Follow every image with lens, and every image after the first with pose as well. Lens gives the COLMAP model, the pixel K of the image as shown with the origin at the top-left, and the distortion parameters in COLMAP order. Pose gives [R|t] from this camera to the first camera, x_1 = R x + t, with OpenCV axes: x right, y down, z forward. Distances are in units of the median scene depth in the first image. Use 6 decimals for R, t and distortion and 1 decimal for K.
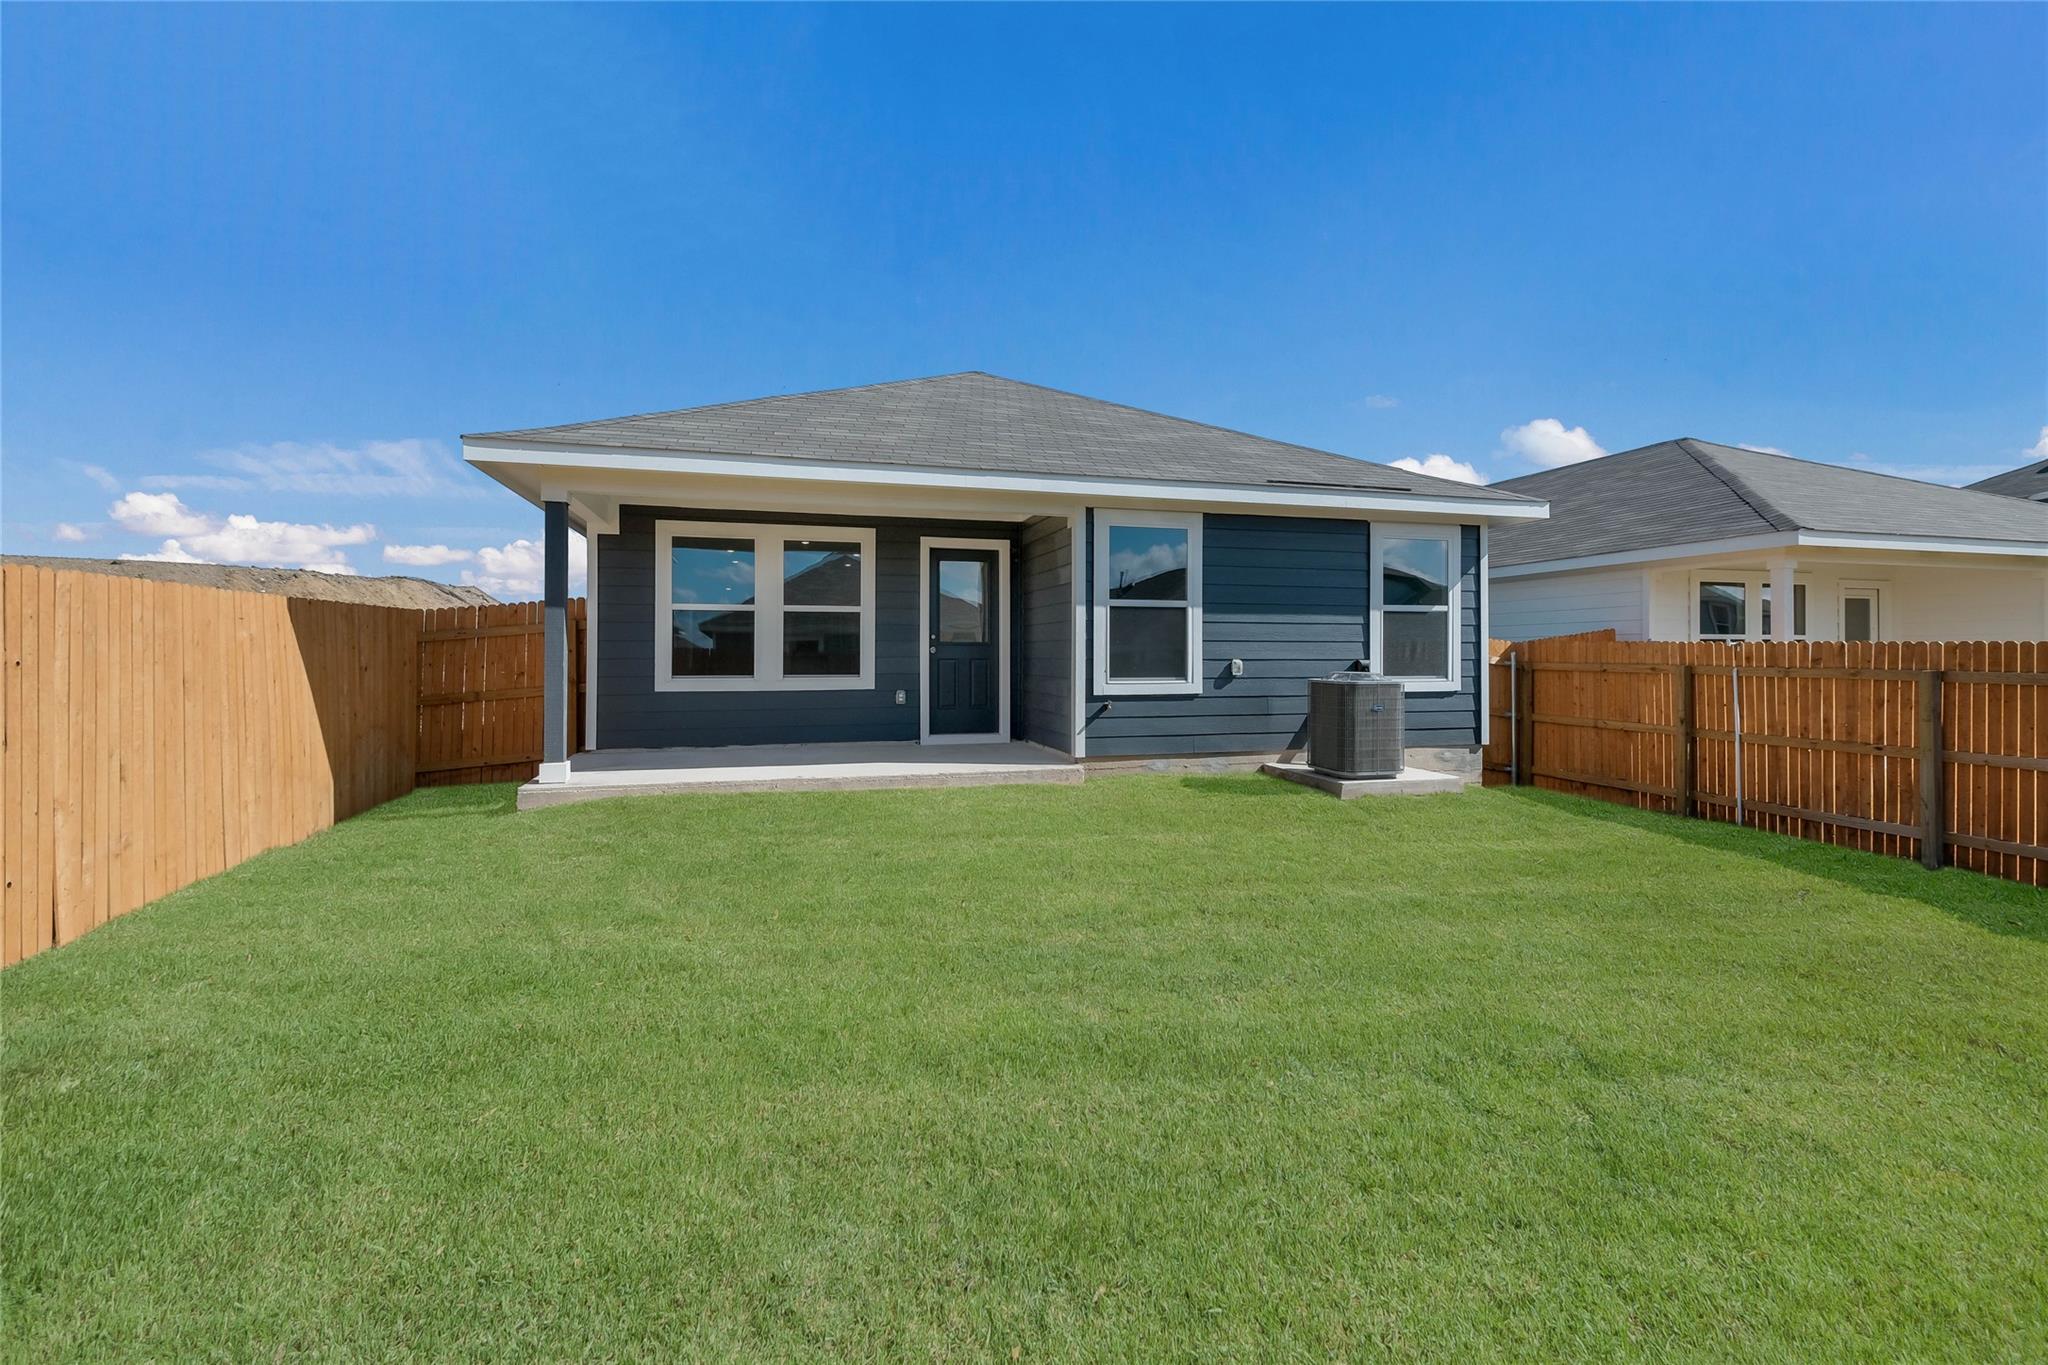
lens RADIAL K [[894.5, 0, 1003.1], [0, 894.5, 660.9], [0, 0, 1]] dist [0.001852, 0.000208]
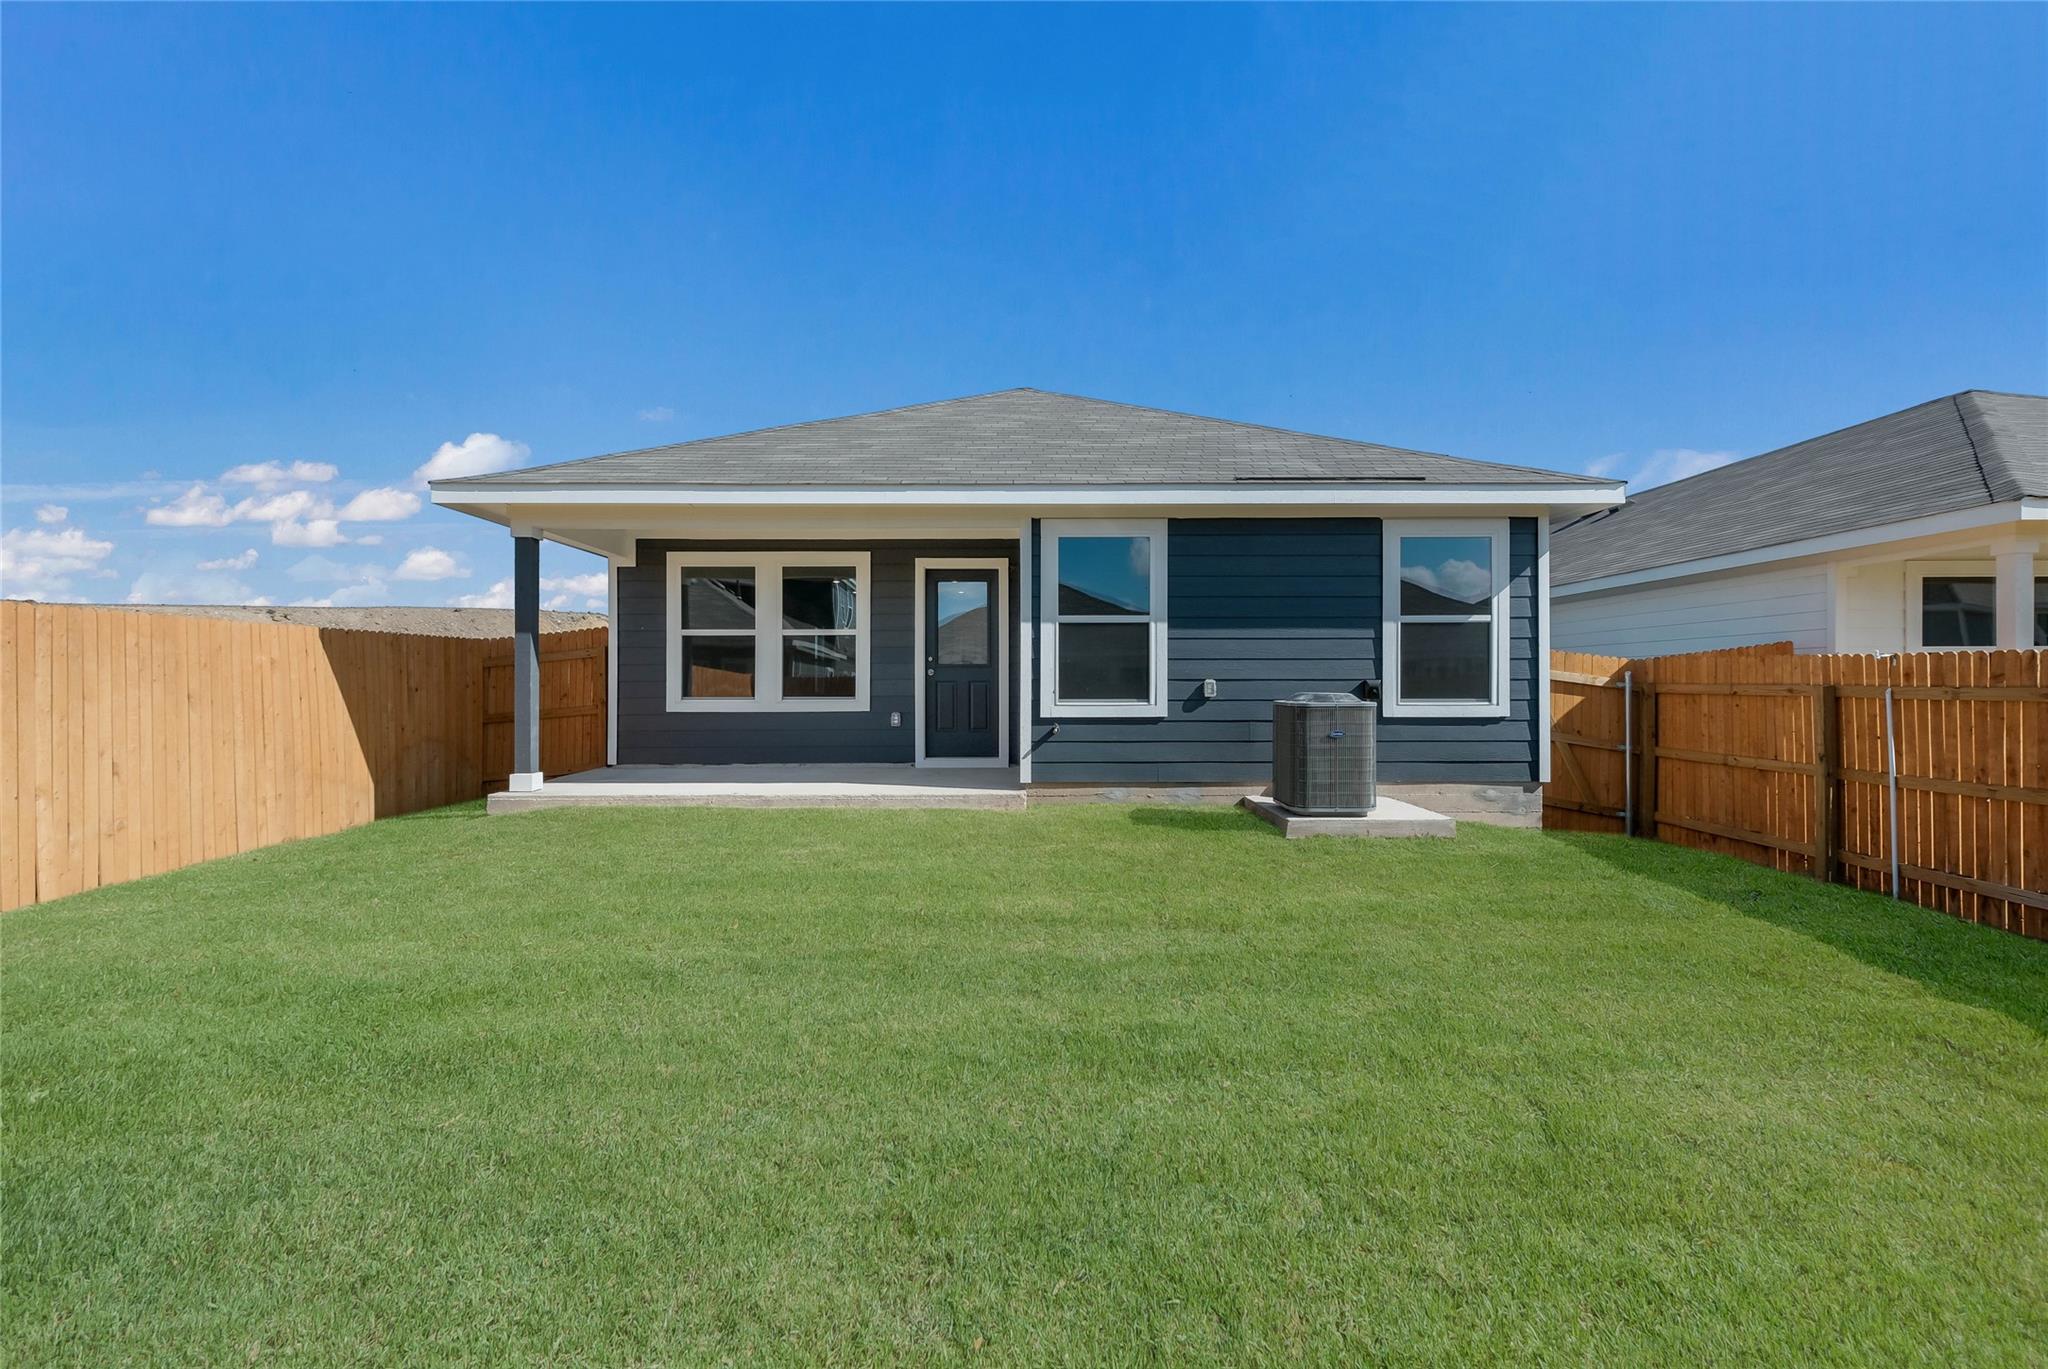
lens RADIAL K [[887.8, 0, 1022.2], [0, 887.8, 696.6], [0, 0, 1]] dist [0.003315, 0.000252]
pose [[0.963138, 0.000948, -0.269008, 0.320107], [0.000415, 0.999987, 0.005008, 0.011058], [0.269009, -0.004935, 0.963125, 0.088222]]
